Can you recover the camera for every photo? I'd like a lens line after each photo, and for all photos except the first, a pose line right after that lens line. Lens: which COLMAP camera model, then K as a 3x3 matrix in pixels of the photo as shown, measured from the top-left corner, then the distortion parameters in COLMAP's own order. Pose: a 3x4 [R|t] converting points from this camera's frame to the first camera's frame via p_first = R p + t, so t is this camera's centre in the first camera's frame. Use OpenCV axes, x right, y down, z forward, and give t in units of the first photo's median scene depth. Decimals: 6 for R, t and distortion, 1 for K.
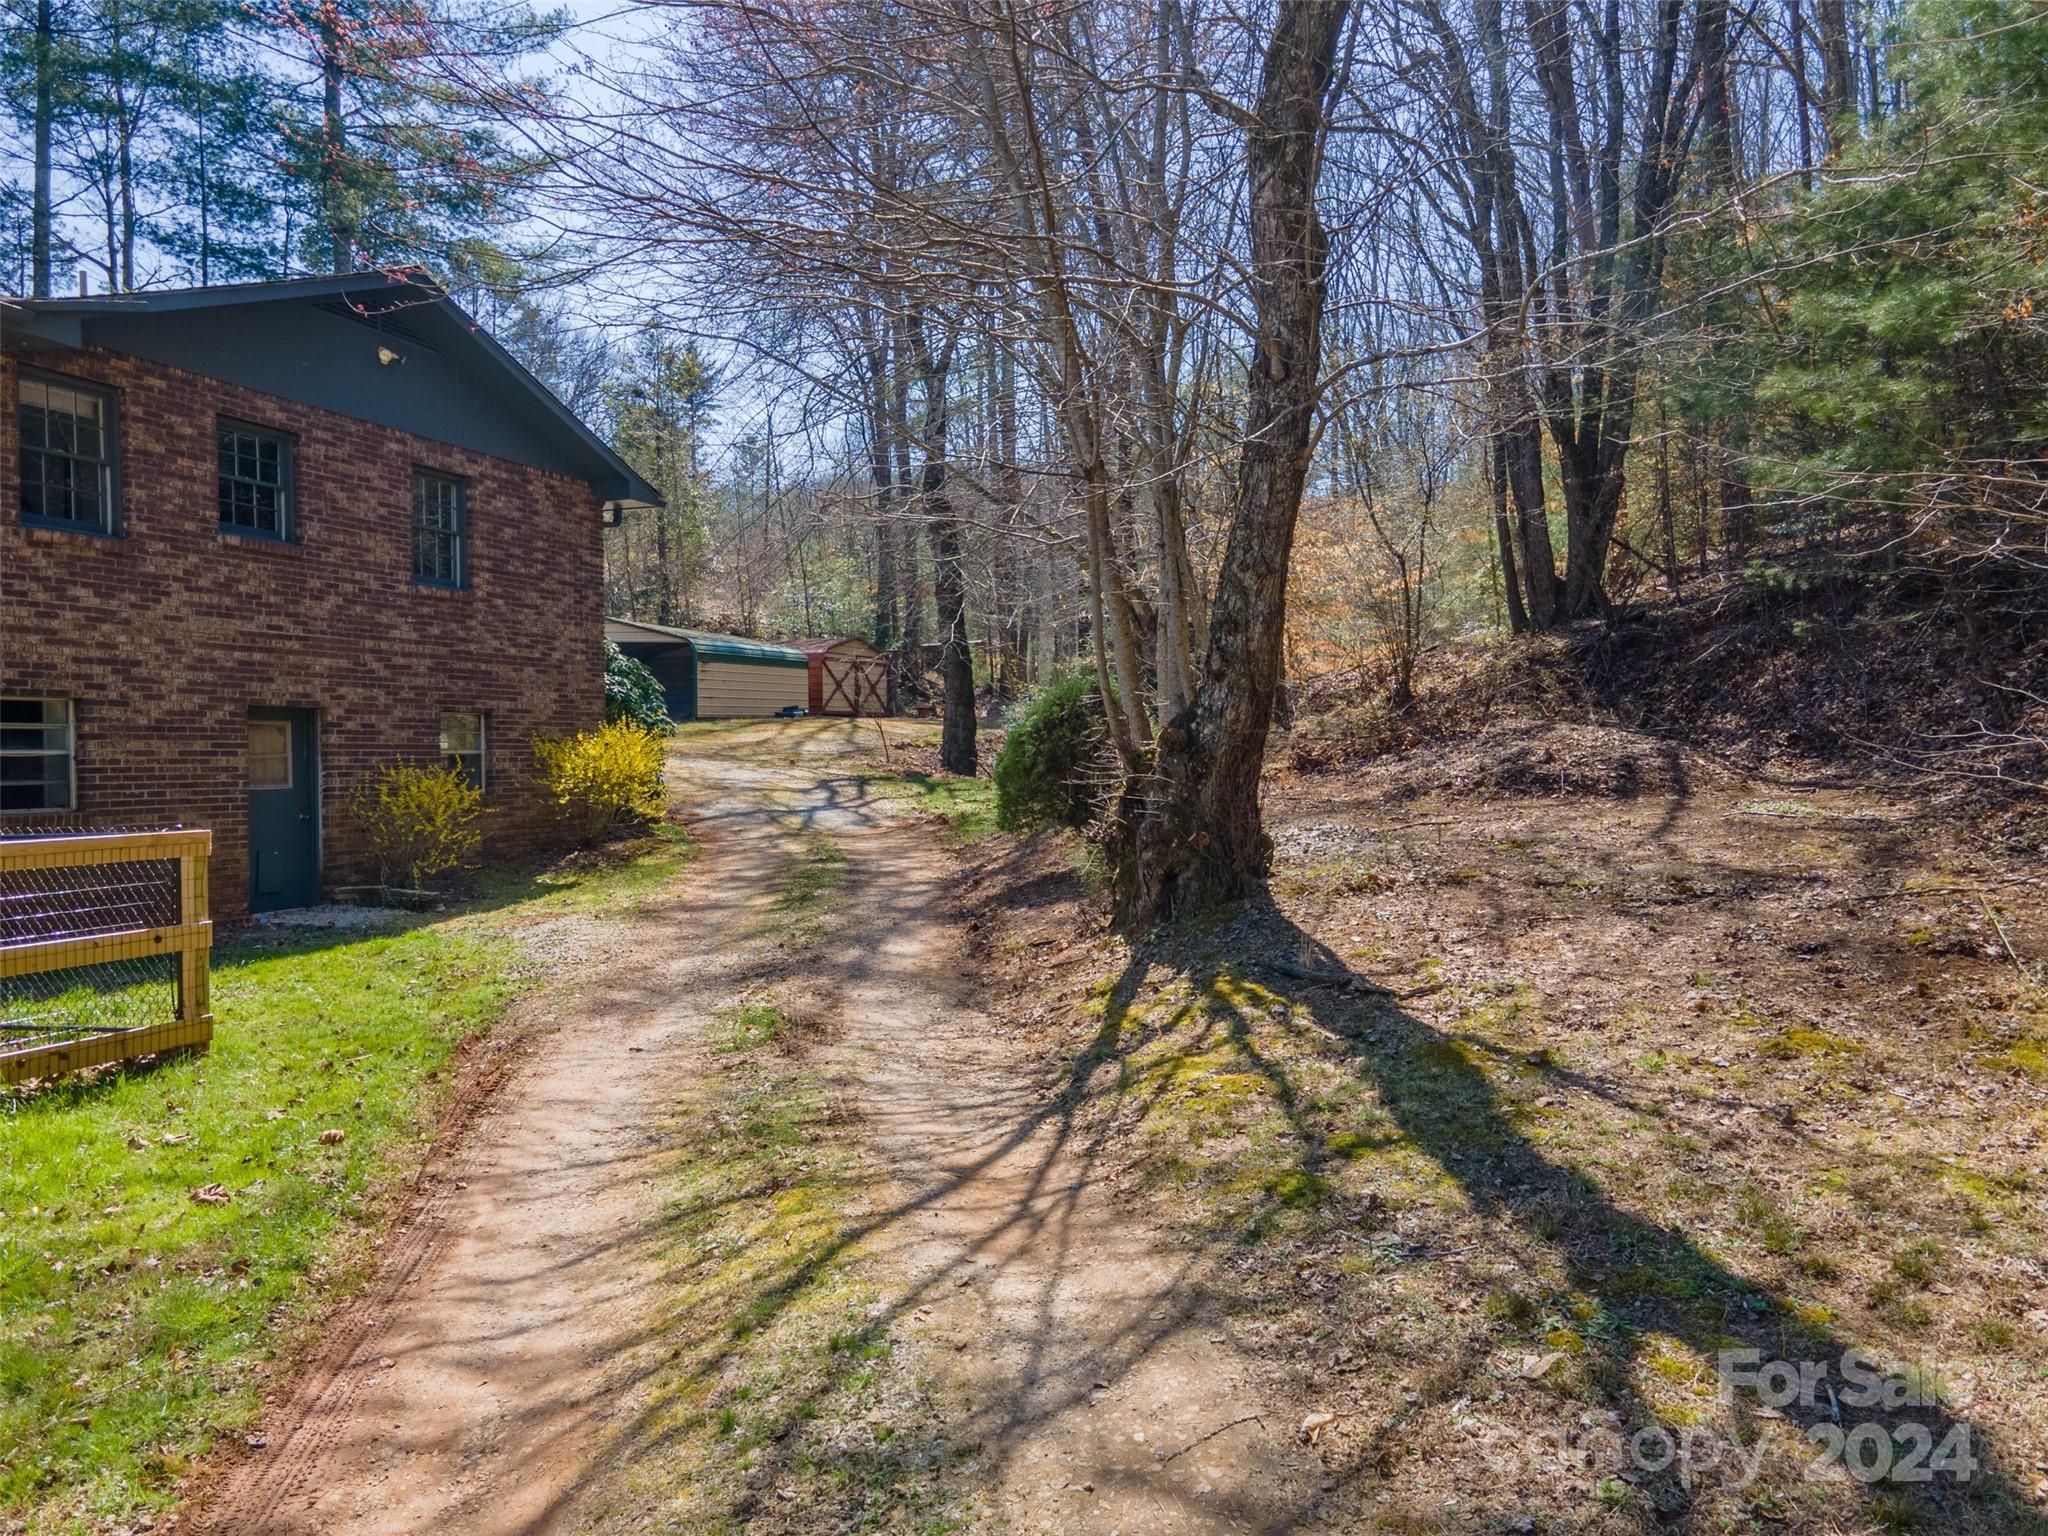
lens RADIAL K [[1489.4, 0, 1012.1], [0, 1489.4, 766.5], [0, 0, 1]] dist [0.035179, 0.012407]
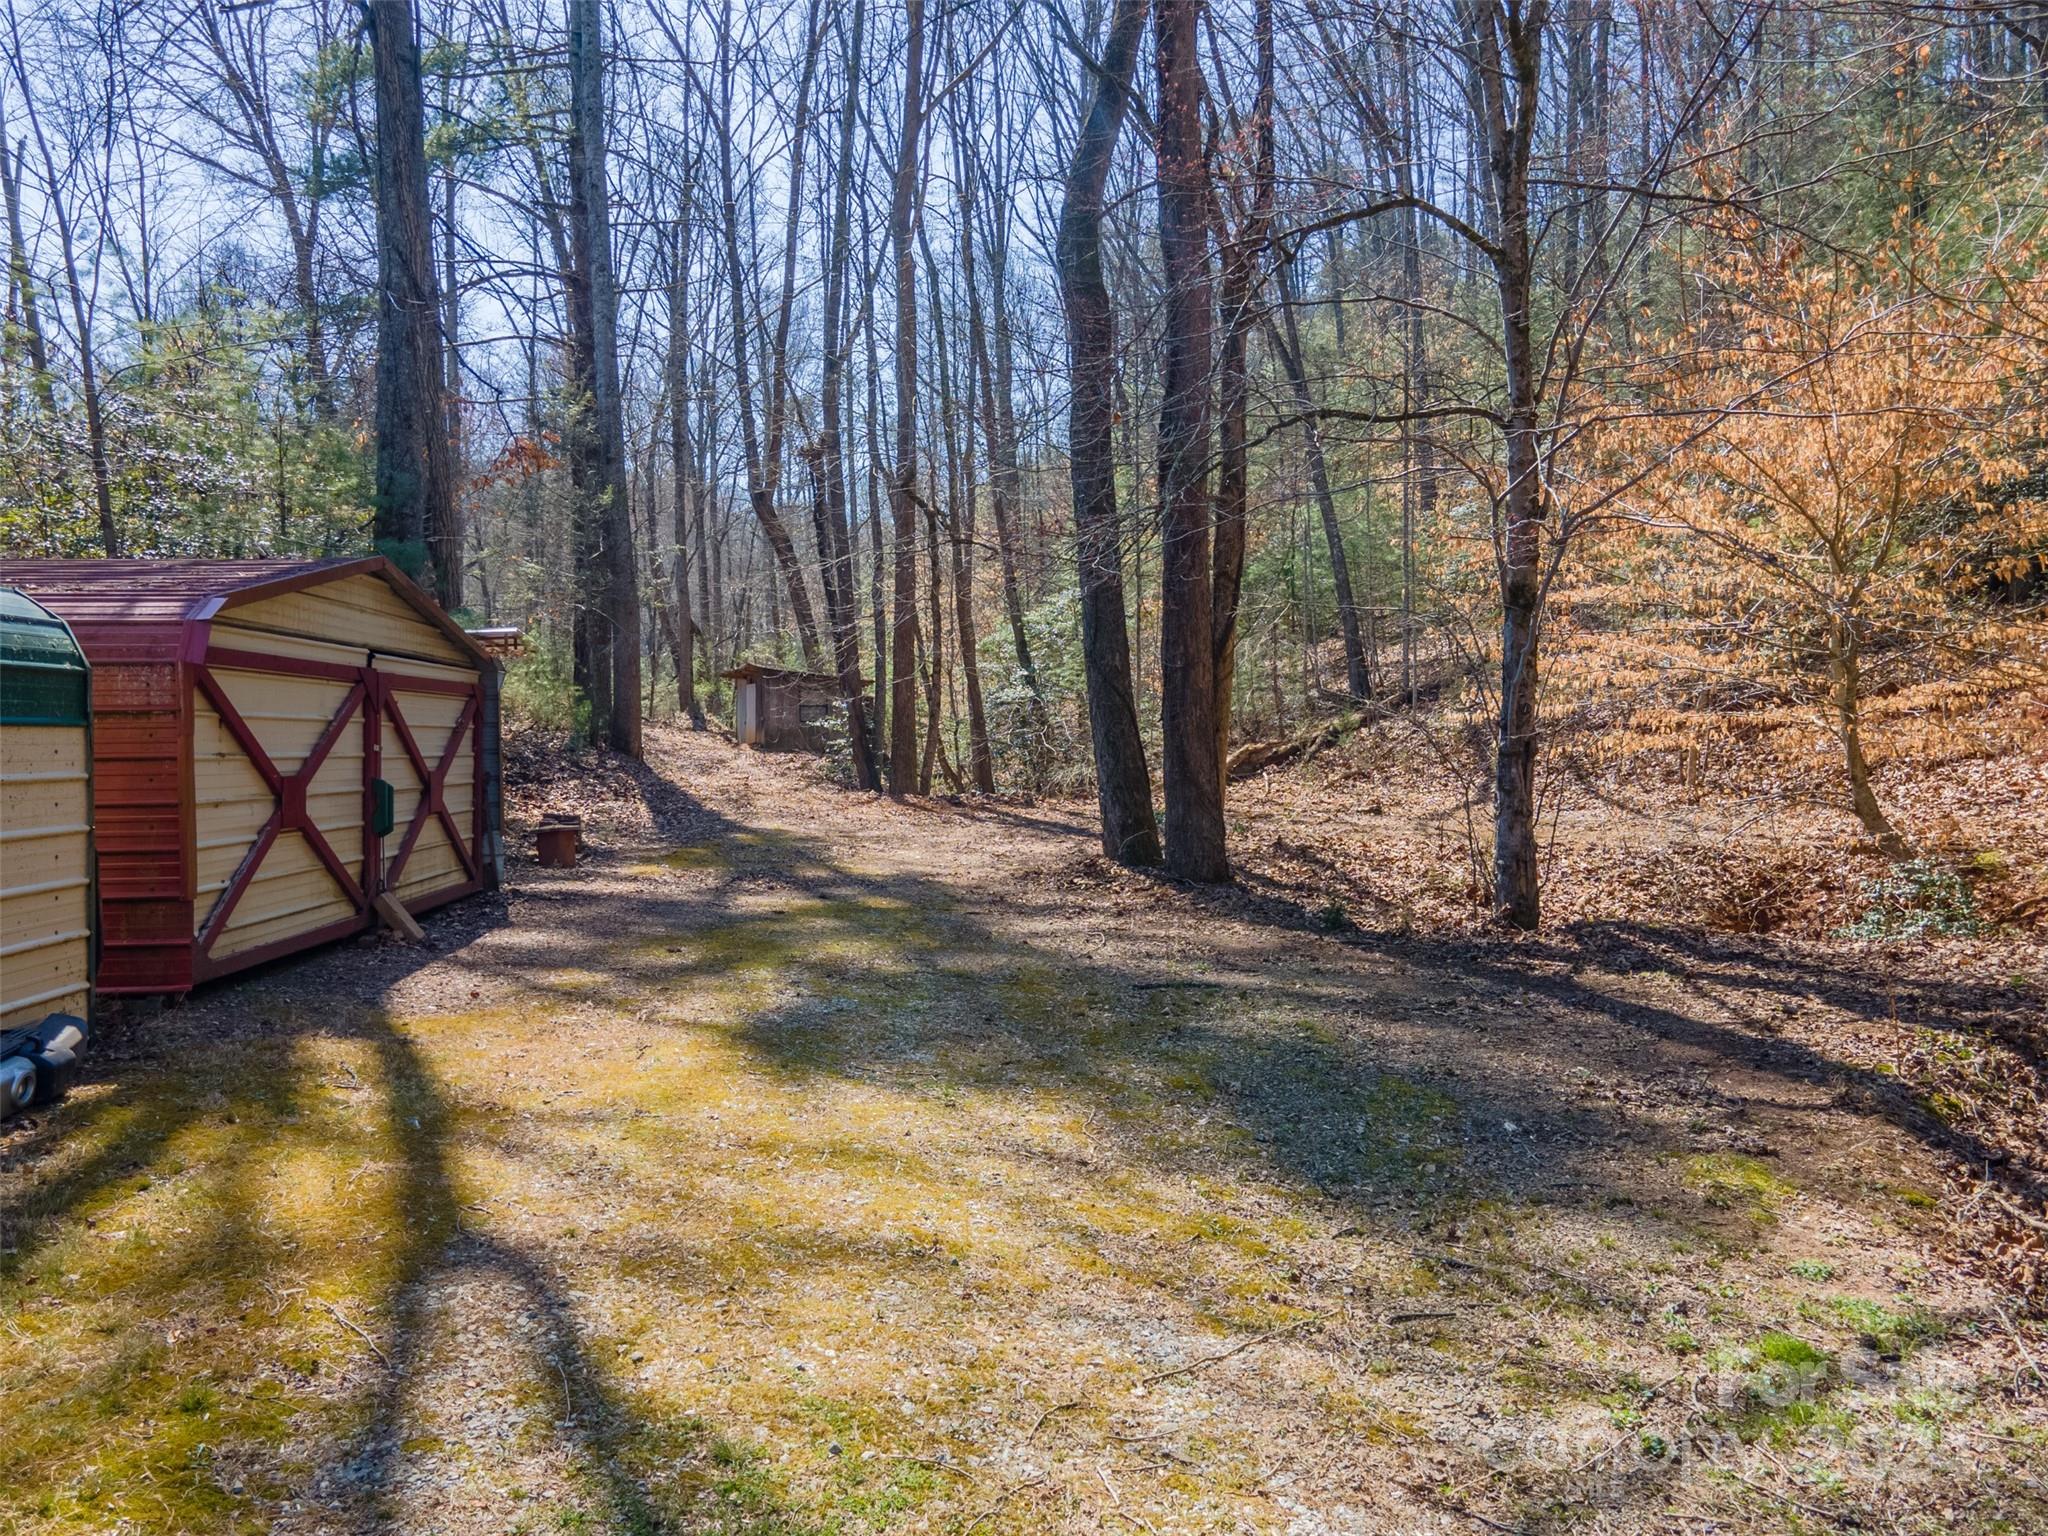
lens RADIAL K [[1489.4, 0, 1012.1], [0, 1489.4, 766.5], [0, 0, 1]] dist [0.035179, 0.012407]
pose [[0.918071, -0.003339, 0.396402, -0.149143], [0.002798, 0.999994, 0.001942, -0.081688], [-0.396406, -0.000674, 0.918075, 1.099072]]
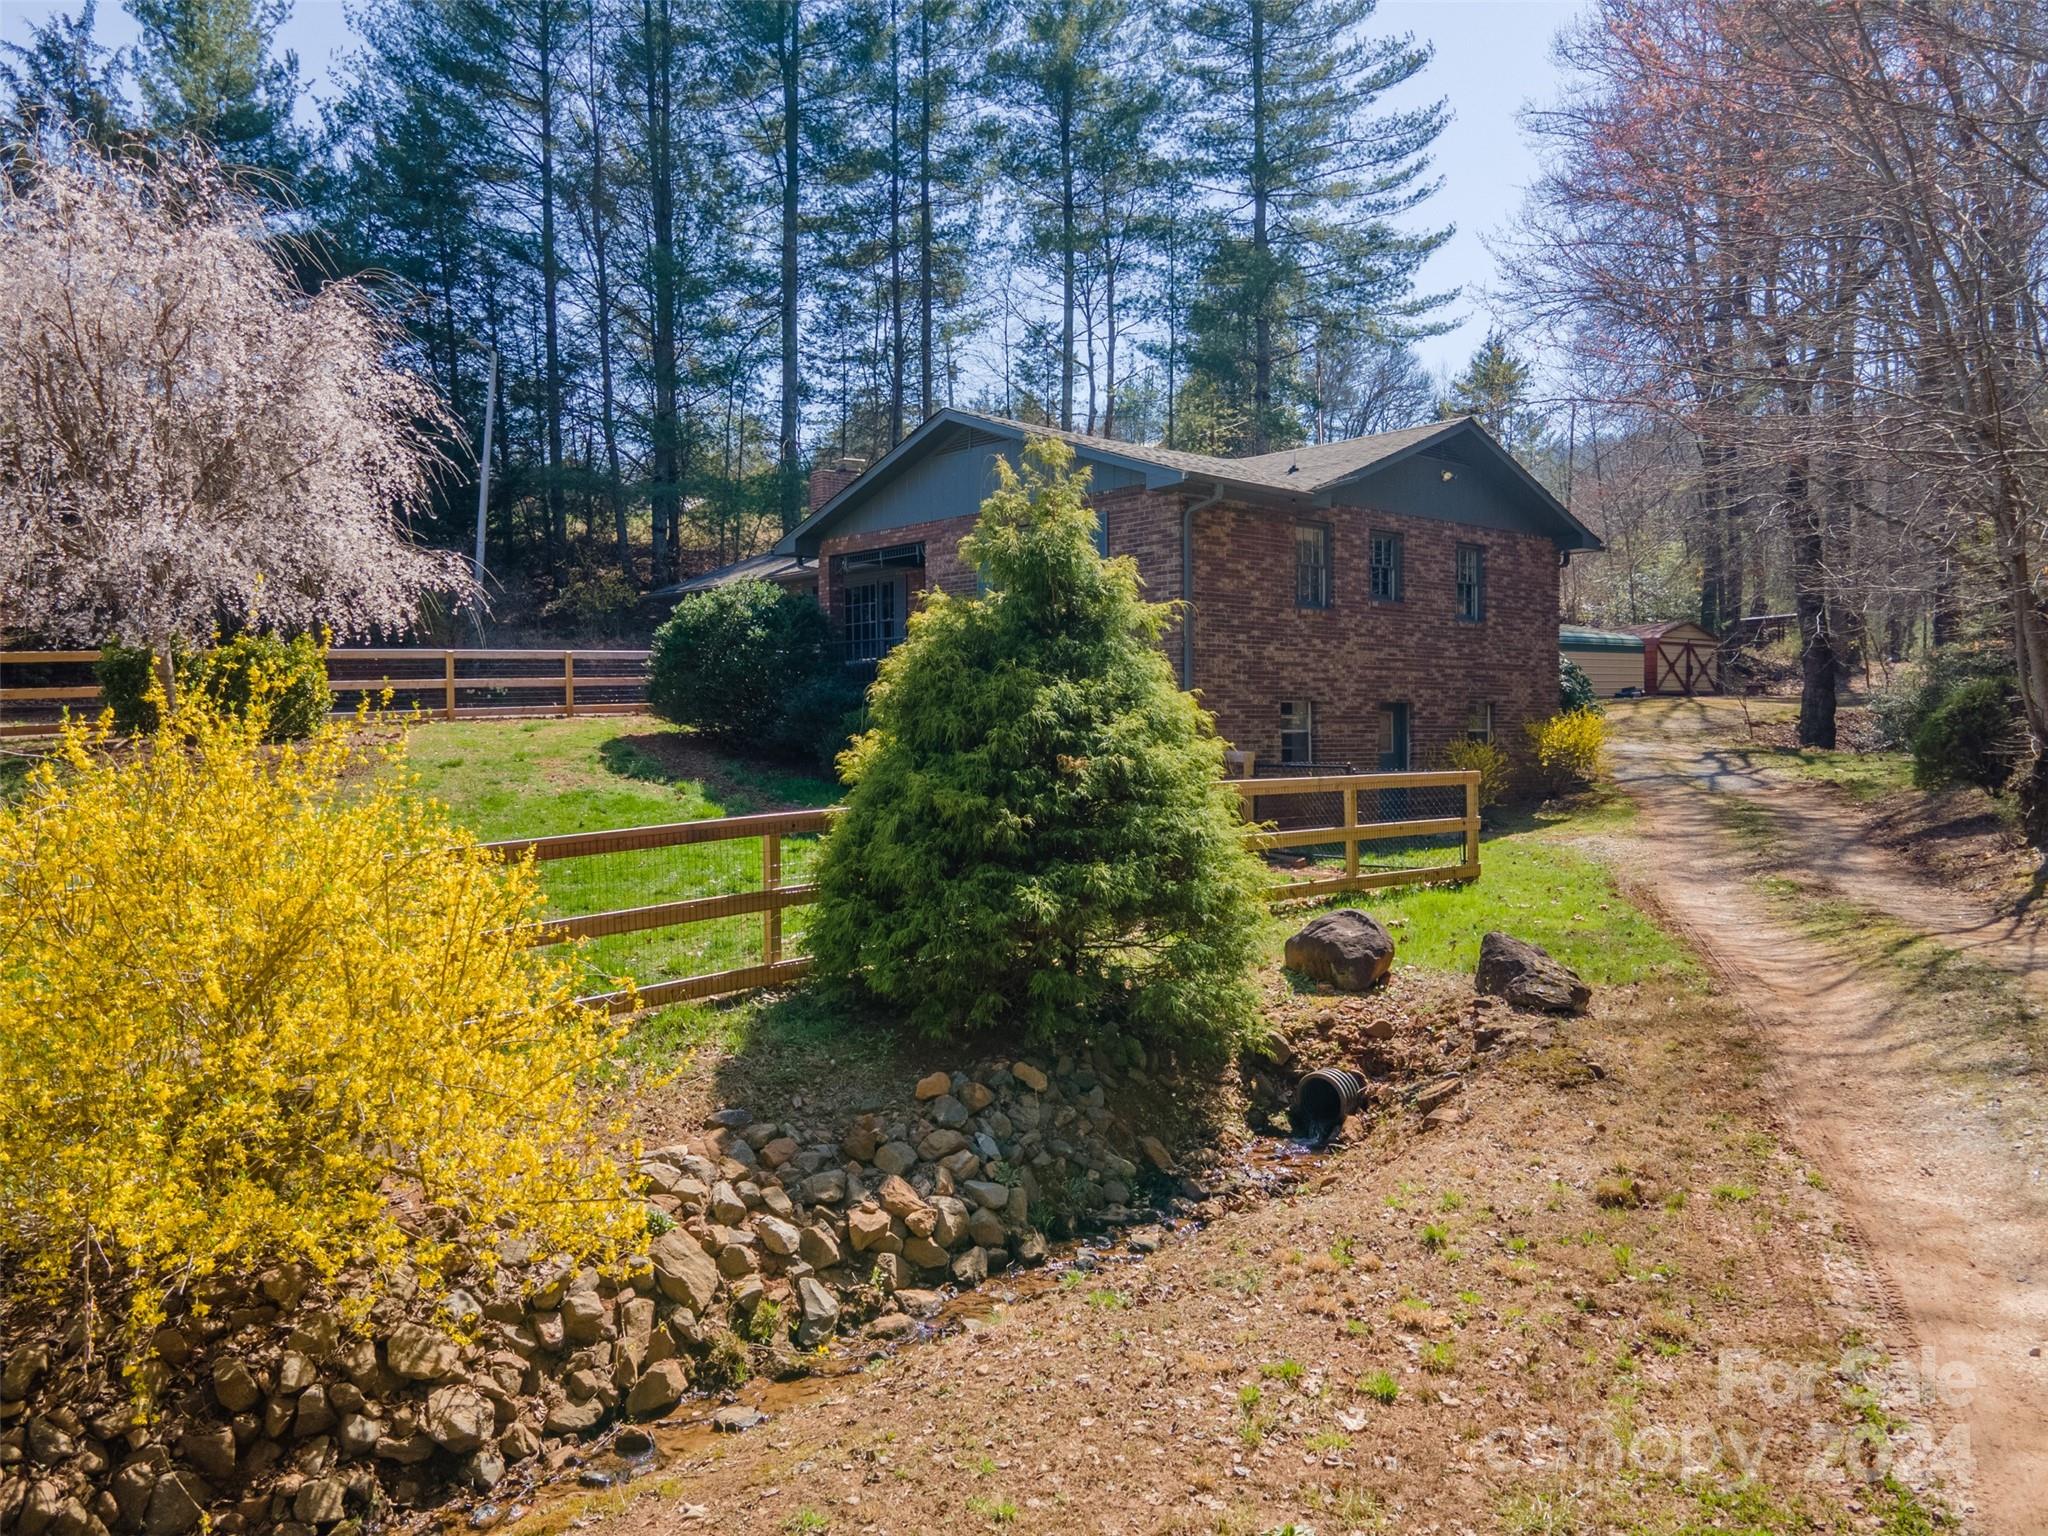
lens RADIAL K [[1489.4, 0, 1012.1], [0, 1489.4, 766.5], [0, 0, 1]] dist [0.035179, 0.012407]
pose [[0.883250, 0.015115, -0.468659, -0.038069], [-0.006887, 0.999791, 0.019265, 0.000406], [0.468852, -0.013788, 0.883169, -0.263890]]
